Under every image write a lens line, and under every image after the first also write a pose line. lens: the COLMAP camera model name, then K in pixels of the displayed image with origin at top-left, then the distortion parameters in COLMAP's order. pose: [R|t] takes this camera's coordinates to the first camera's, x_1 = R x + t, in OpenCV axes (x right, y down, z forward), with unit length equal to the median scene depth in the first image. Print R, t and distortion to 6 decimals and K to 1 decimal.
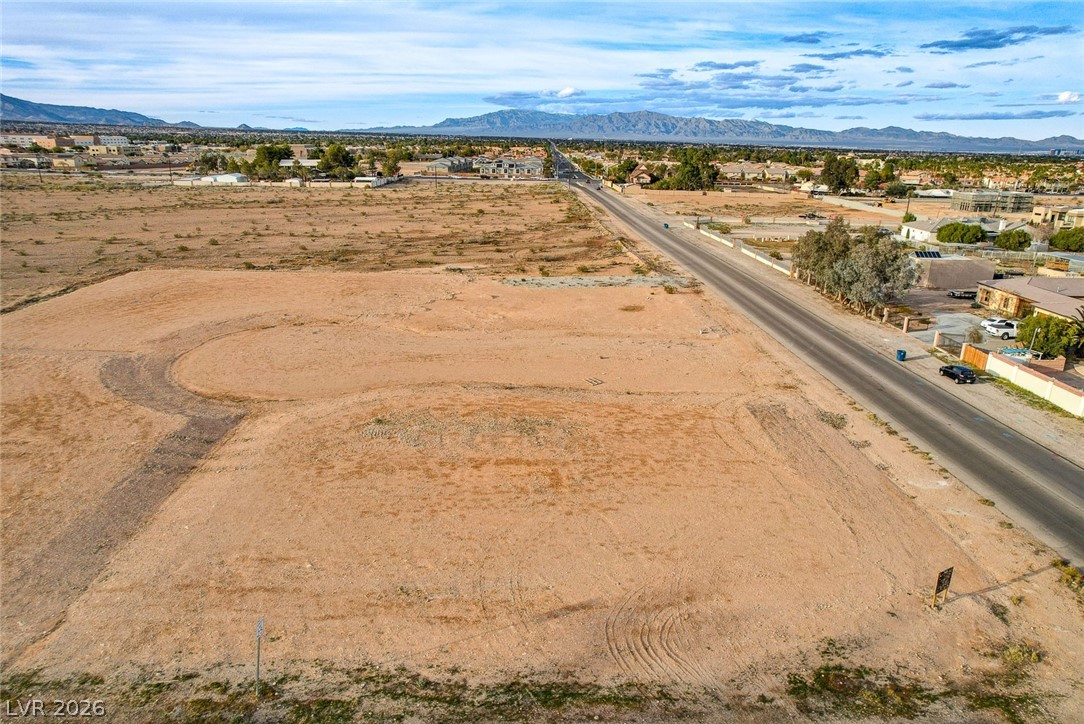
lens RADIAL K [[693.8, 0, 542.5], [0, 693.8, 360.1], [0, 0, 1]] dist [-0.077217, 0.068754]
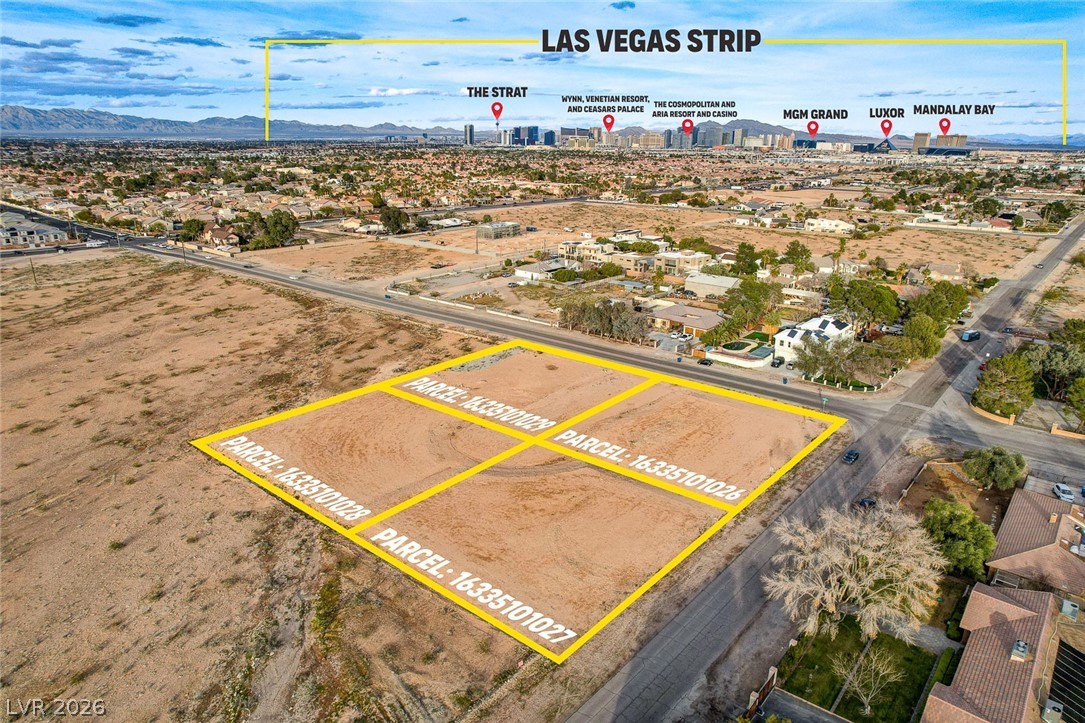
lens RADIAL K [[694.4, 0, 543.0], [0, 694.4, 359.6], [0, 0, 1]] dist [-0.077217, 0.068754]
pose [[0.665811, -0.243521, 0.705261, -2.213507], [0.234153, 0.965682, 0.112387, -0.572288], [-0.708427, 0.090311, 0.699983, -0.566869]]
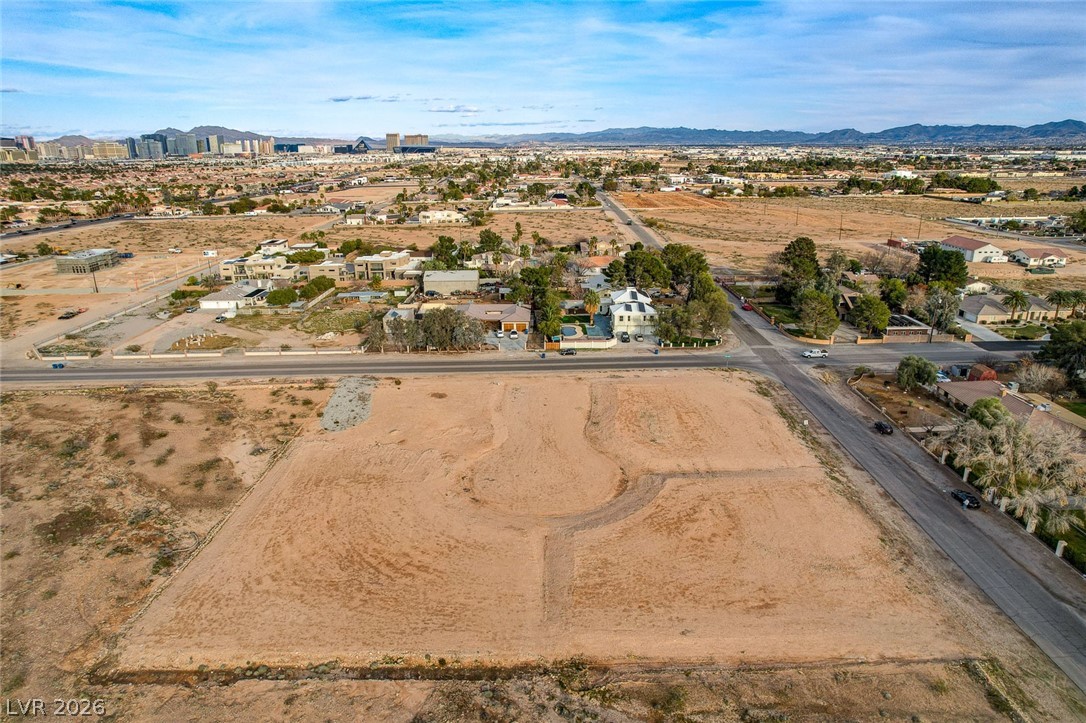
lens RADIAL K [[695.0, 0, 543.5], [0, 695.0, 359.6], [0, 0, 1]] dist [-0.077217, 0.068754]
pose [[0.020285, -0.320220, 0.947126, -2.406145], [0.314604, 0.901243, 0.297969, -0.982551], [-0.949006, 0.291925, 0.119024, 1.025652]]
